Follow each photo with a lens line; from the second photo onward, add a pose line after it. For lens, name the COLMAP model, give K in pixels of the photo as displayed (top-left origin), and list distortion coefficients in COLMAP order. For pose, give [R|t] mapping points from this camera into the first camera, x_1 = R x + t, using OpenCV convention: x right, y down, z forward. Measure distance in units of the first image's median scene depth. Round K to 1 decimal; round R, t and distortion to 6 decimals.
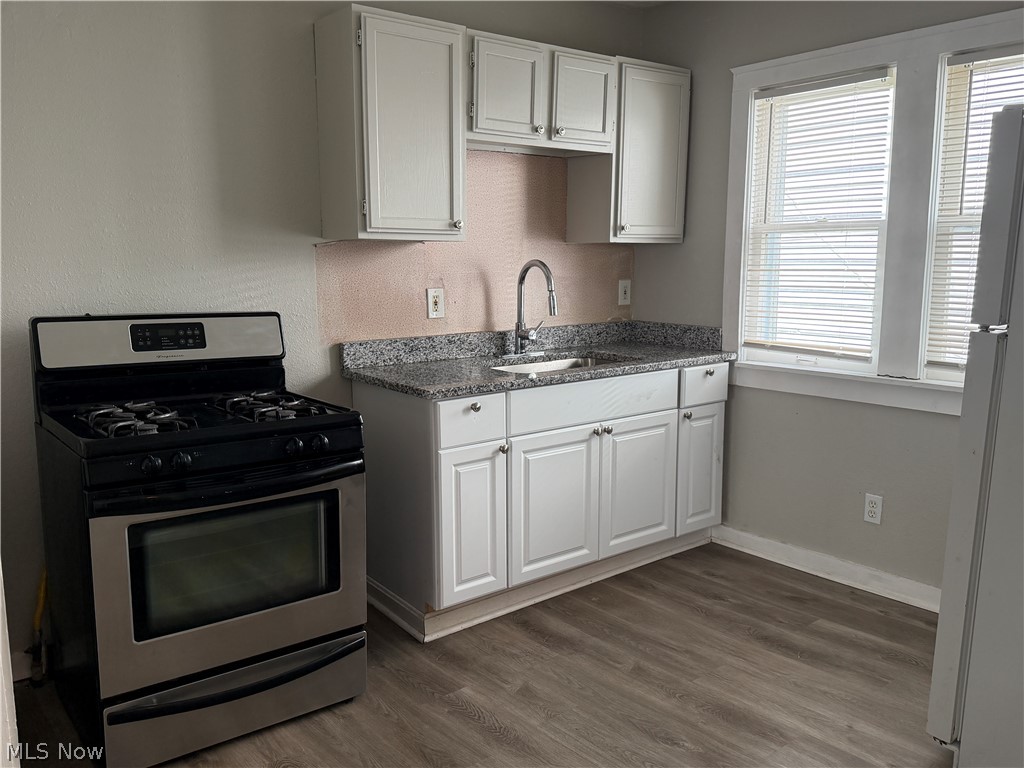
lens RADIAL K [[835.8, 0, 504.6], [0, 835.8, 389.9], [0, 0, 1]] dist [0.053891, -0.059207]
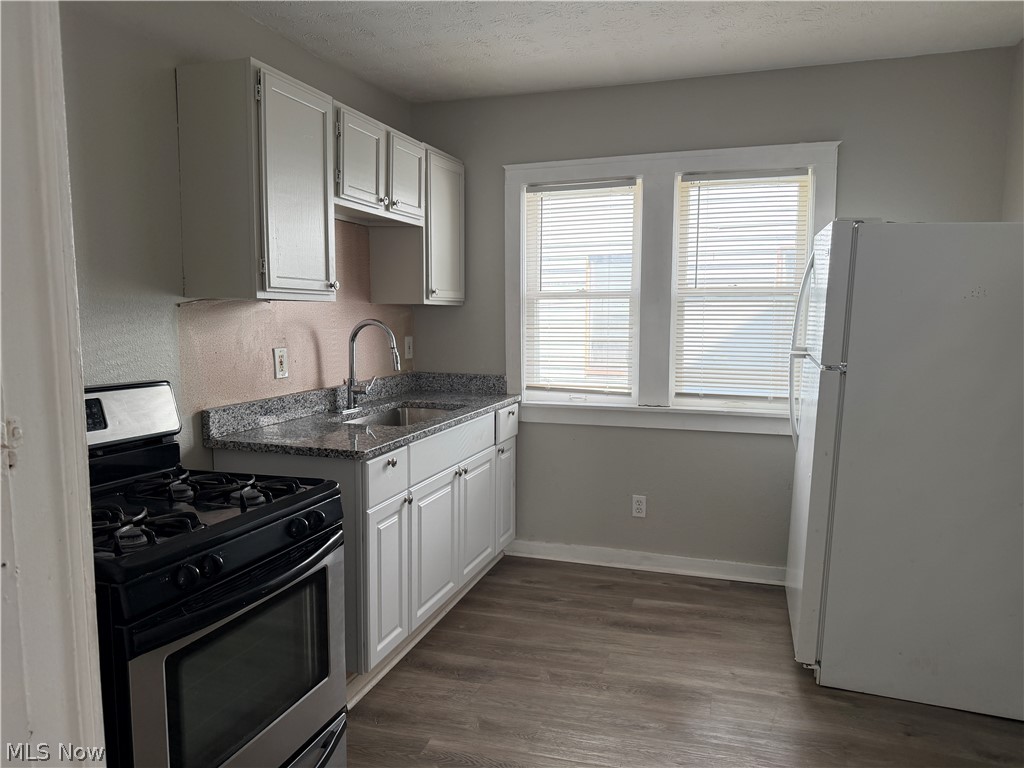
lens RADIAL K [[713.5, 0, 514.1], [0, 713.5, 384.8], [0, 0, 1]] dist [0.030712, -0.028947]
pose [[0.841010, -0.052758, 0.538441, -0.330575], [0.083859, 0.995918, -0.033401, -0.028839], [-0.534480, 0.073244, 0.842001, 0.152614]]
